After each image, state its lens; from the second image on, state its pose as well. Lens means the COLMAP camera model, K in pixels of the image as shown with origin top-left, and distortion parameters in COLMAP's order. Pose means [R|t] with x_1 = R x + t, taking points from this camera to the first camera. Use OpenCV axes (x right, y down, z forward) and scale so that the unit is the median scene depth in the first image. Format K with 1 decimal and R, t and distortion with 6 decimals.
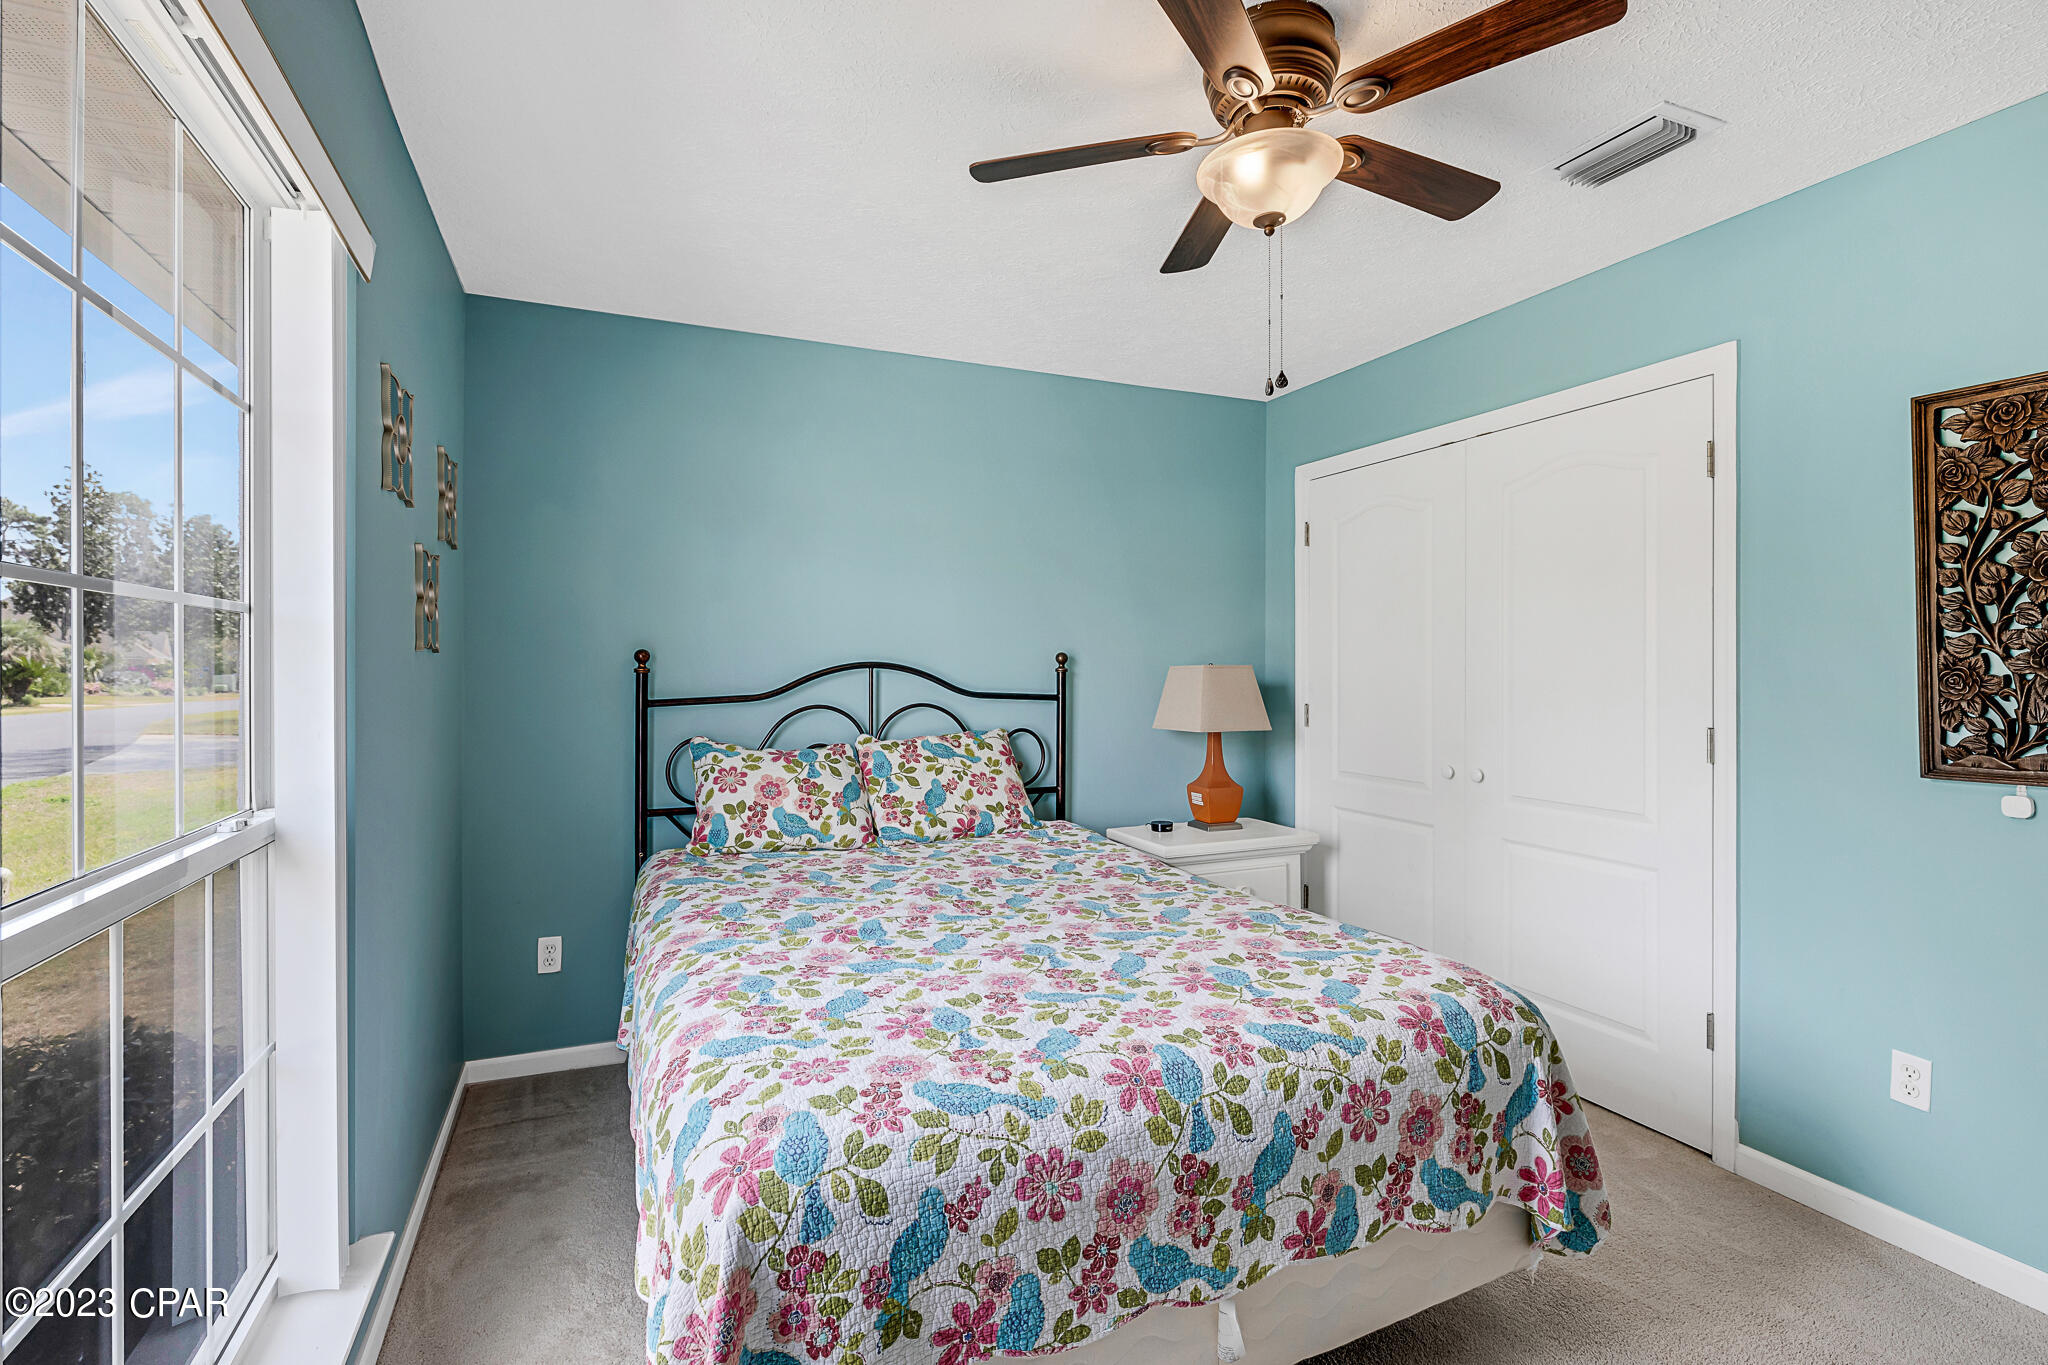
lens RADIAL K [[934.9, 0, 1013.7], [0, 934.9, 659.0], [0, 0, 1]] dist [0.000069, -0.000086]
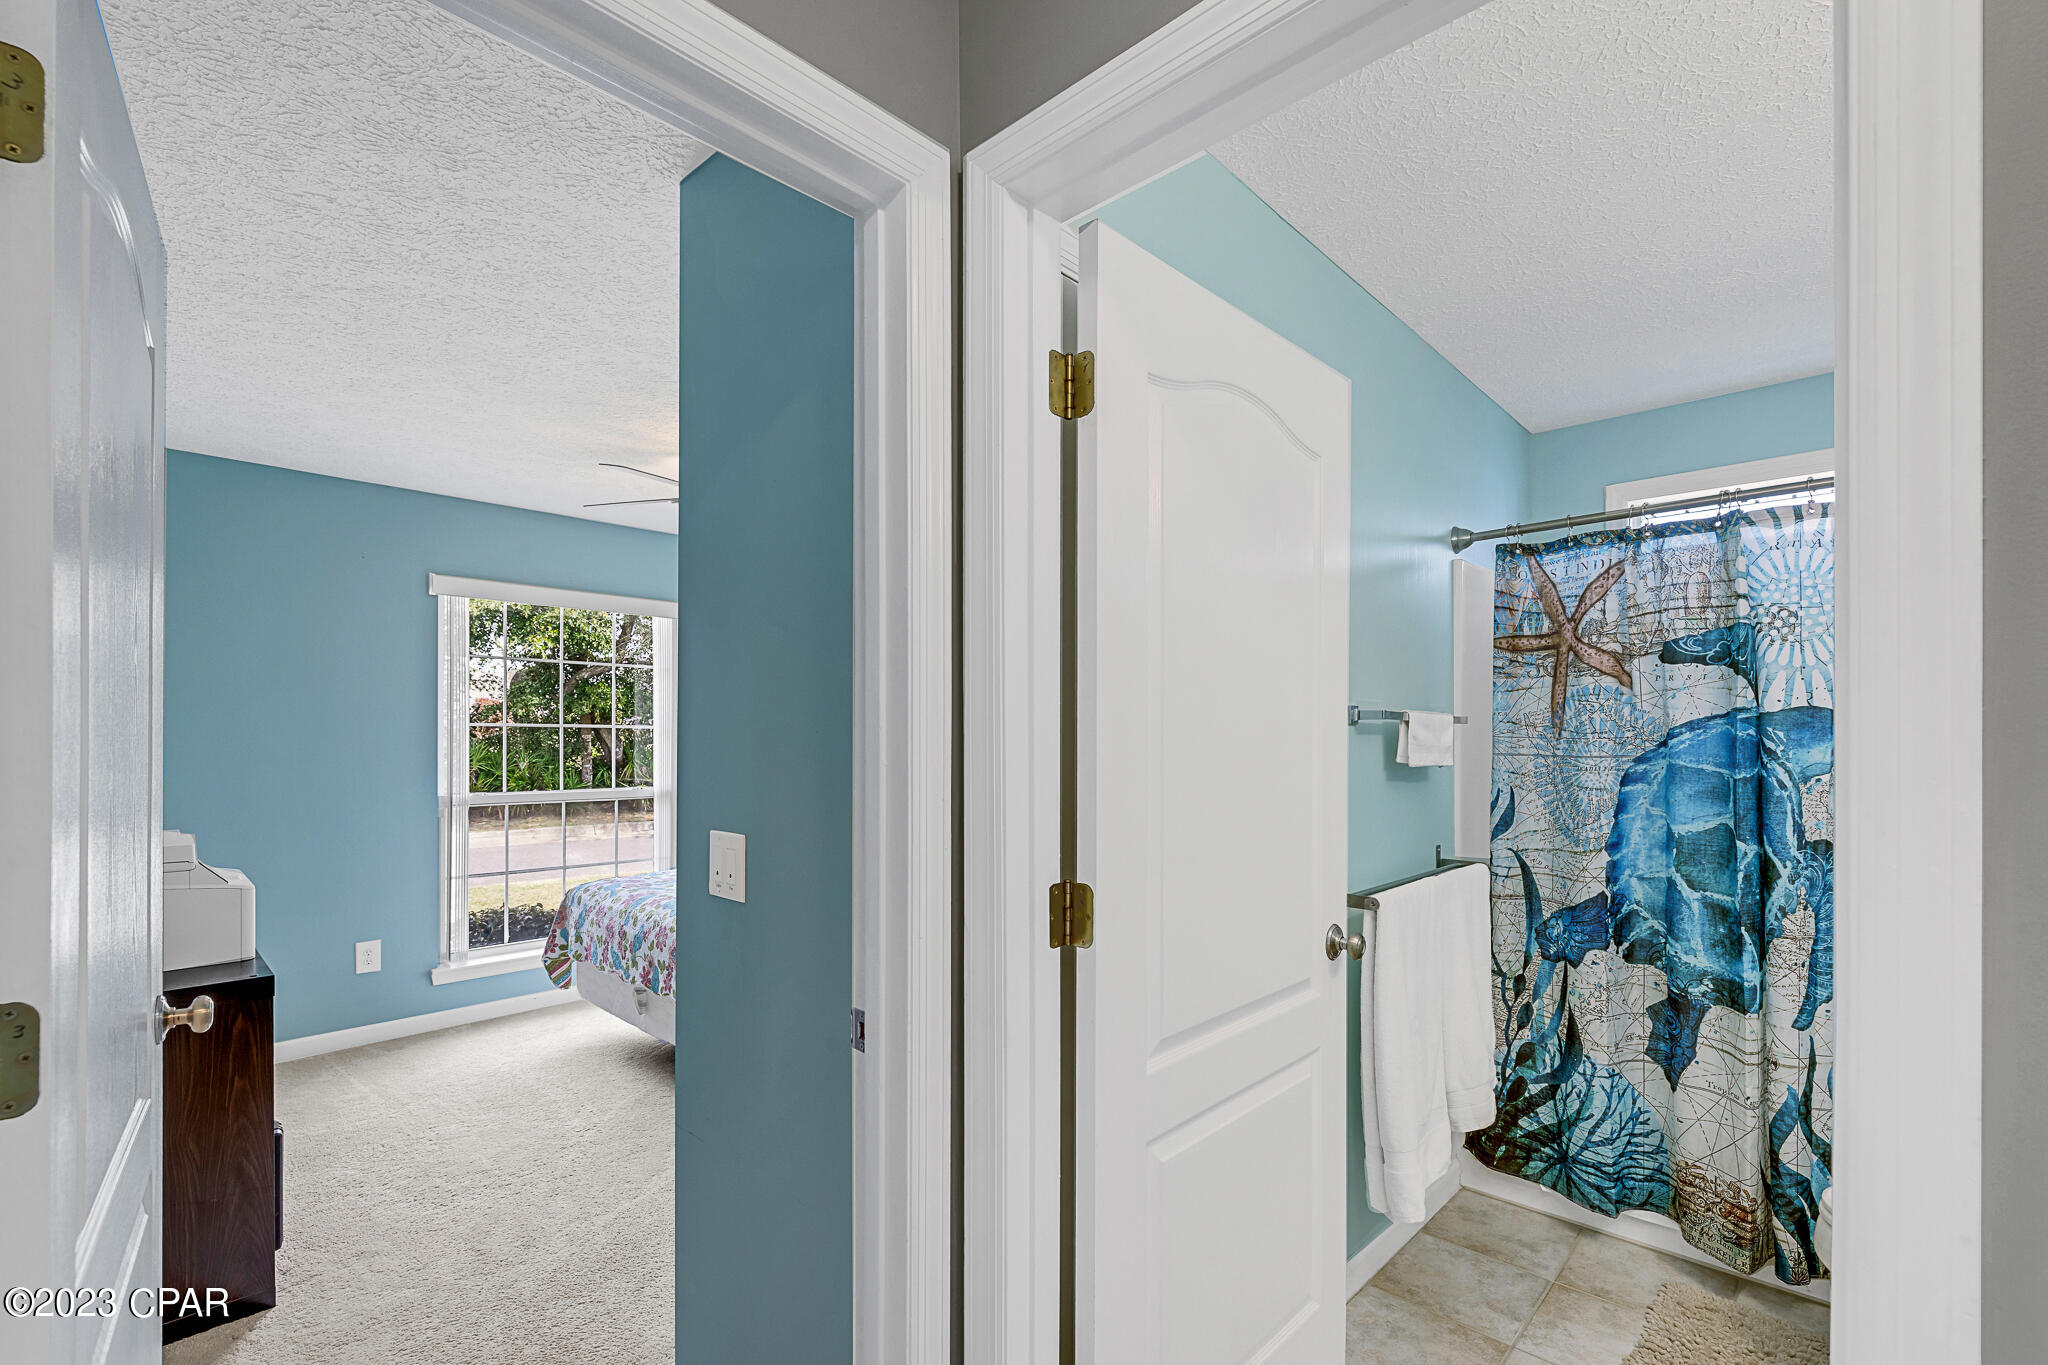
lens RADIAL K [[912.5, 0, 1007.3], [0, 912.5, 730.9], [0, 0, 1]] dist [-0.000904, -0.000594]
pose [[0.383360, -0.003753, -0.923592, 2.765988], [0.002440, 0.999992, -0.003051, -0.026211], [0.923596, -0.001084, 0.383366, 0.907427]]
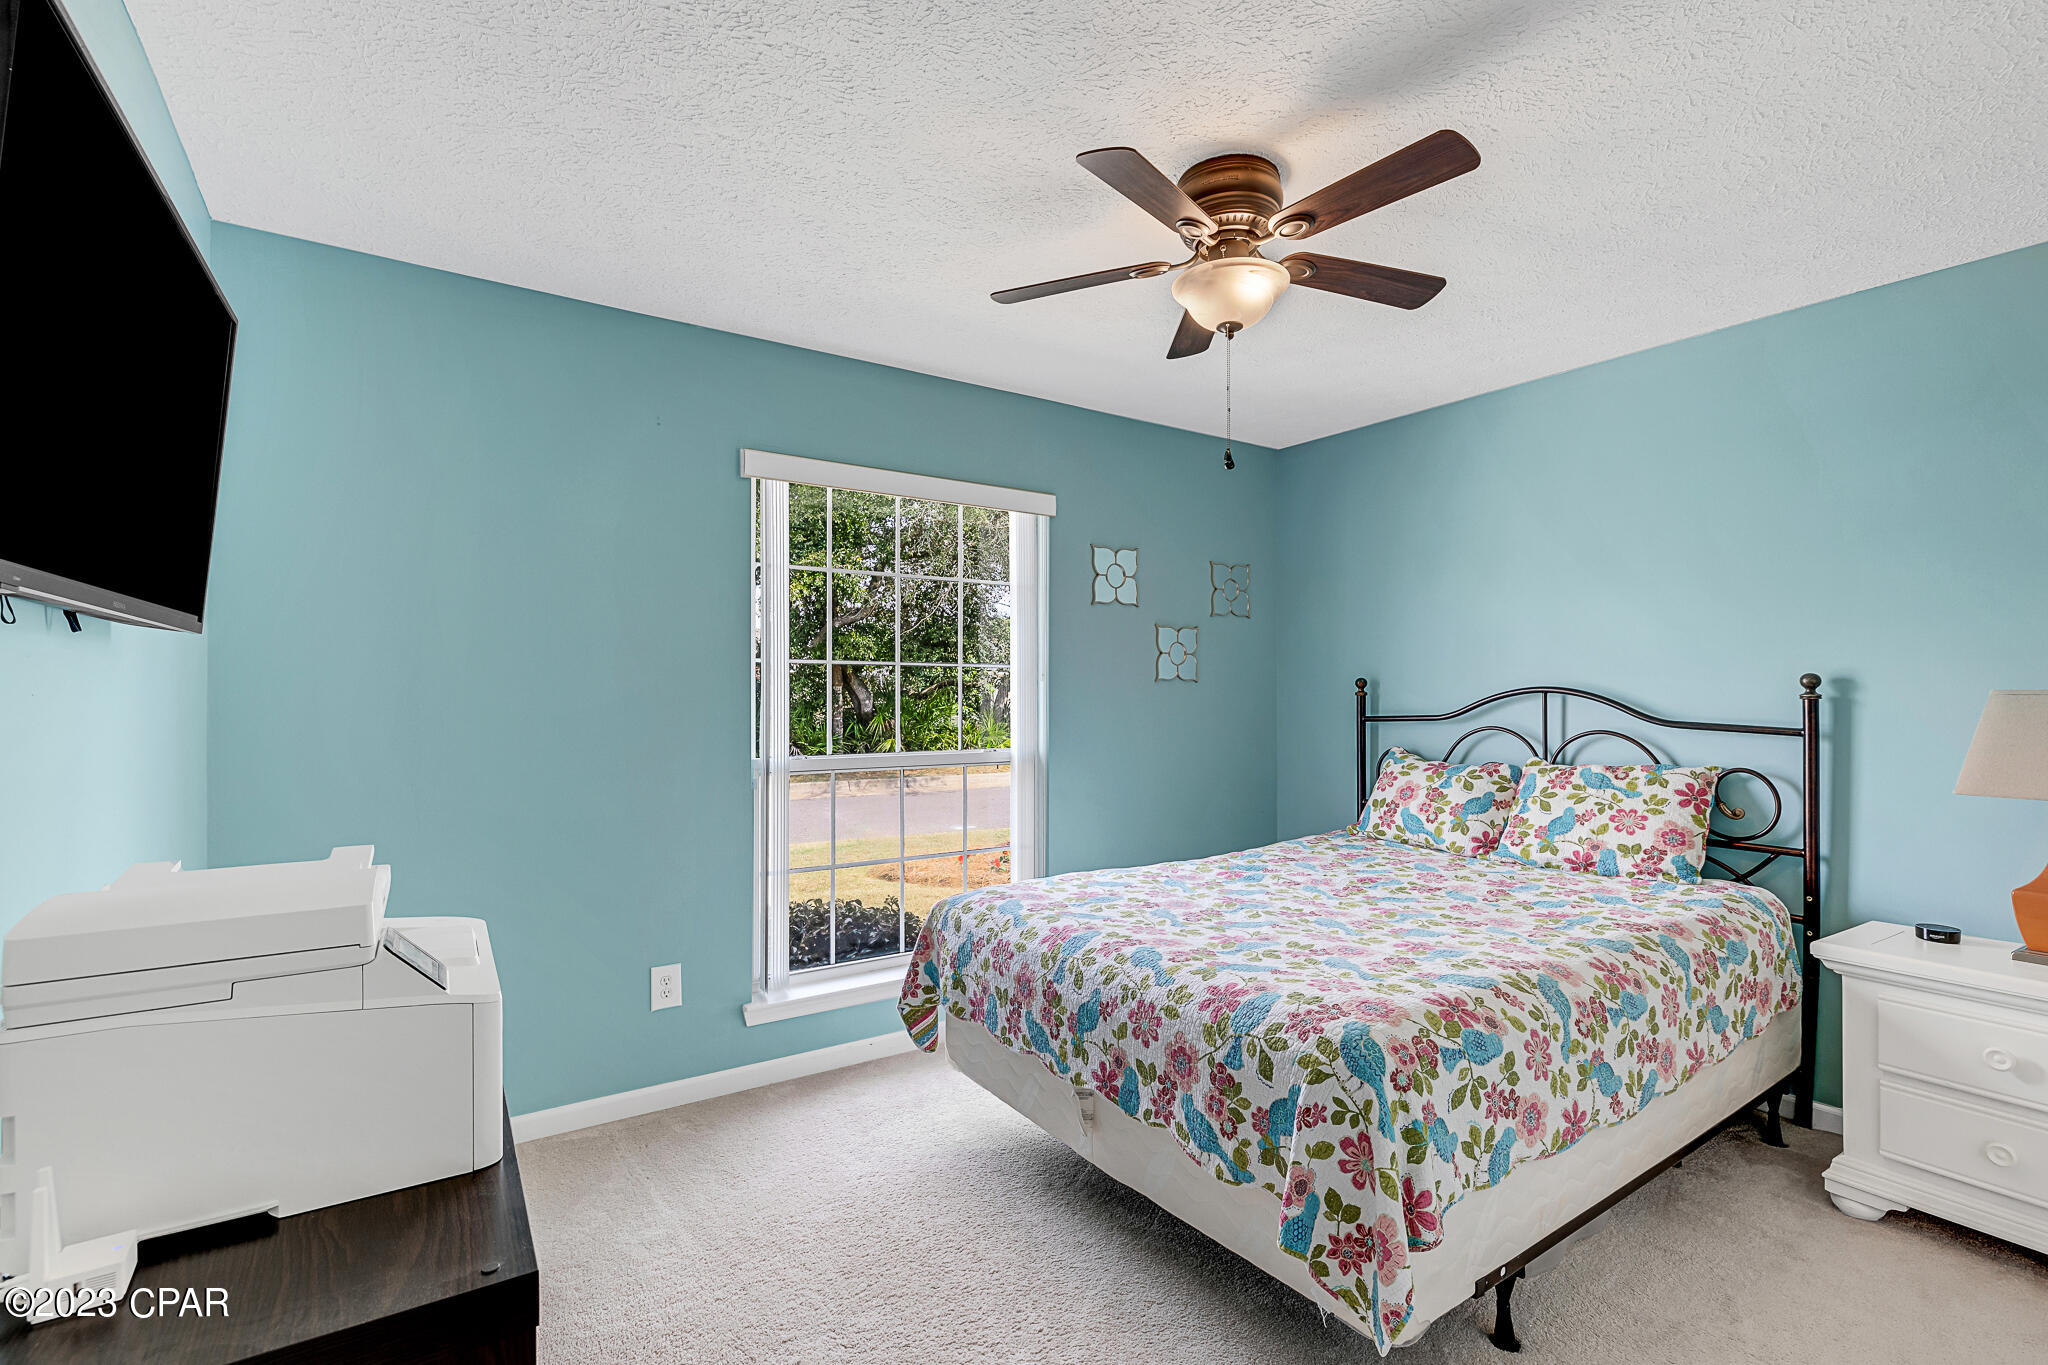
lens RADIAL K [[908.5, 0, 1024.0], [0, 908.5, 682.5], [0, 0, 1]] dist [-0.000554, 0.000179]
pose [[0.192522, -0.007920, -0.981261, 1.588033], [0.004521, 0.999964, -0.007184, 0.006523], [0.981282, -0.003053, 0.192550, 0.571946]]
